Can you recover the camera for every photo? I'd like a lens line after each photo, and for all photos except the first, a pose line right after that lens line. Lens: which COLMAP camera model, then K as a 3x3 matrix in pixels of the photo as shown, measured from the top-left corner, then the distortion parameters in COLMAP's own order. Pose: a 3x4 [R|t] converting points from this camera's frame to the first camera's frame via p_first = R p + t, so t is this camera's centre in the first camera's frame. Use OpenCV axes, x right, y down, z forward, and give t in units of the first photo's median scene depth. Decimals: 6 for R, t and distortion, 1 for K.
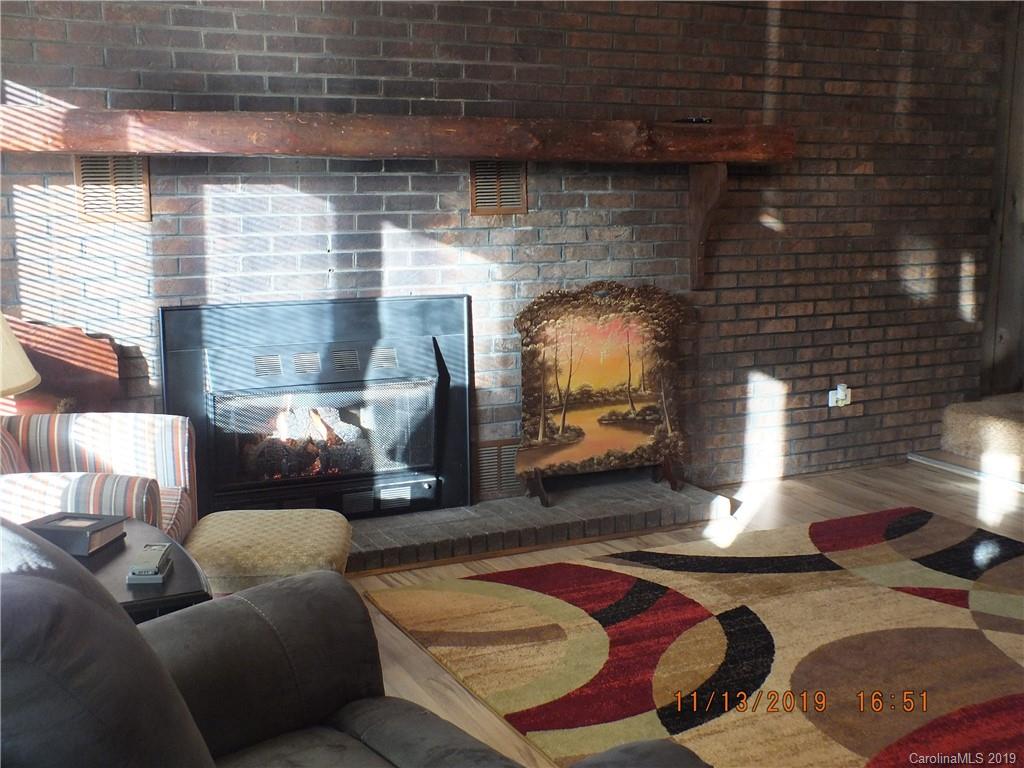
lens RADIAL K [[1180.2, 0, 512.0], [0, 1180.2, 384.0], [0, 0, 1]] dist [-0.182412, 0.528046]
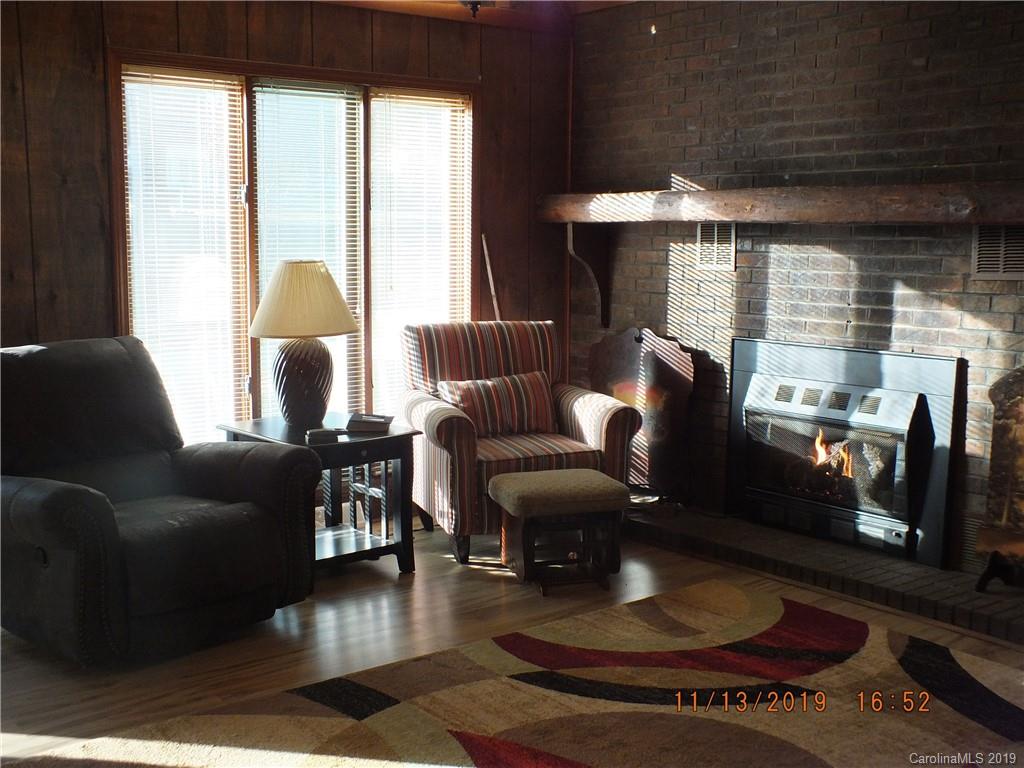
lens RADIAL K [[1180.2, 0, 512.0], [0, 1180.2, 384.0], [0, 0, 1]] dist [-0.182412, 0.528046]
pose [[0.216917, 0.126709, -0.967932, 0.123072], [-0.161129, 0.982587, 0.092518, -0.012504], [0.962800, 0.135893, 0.233557, 0.059818]]
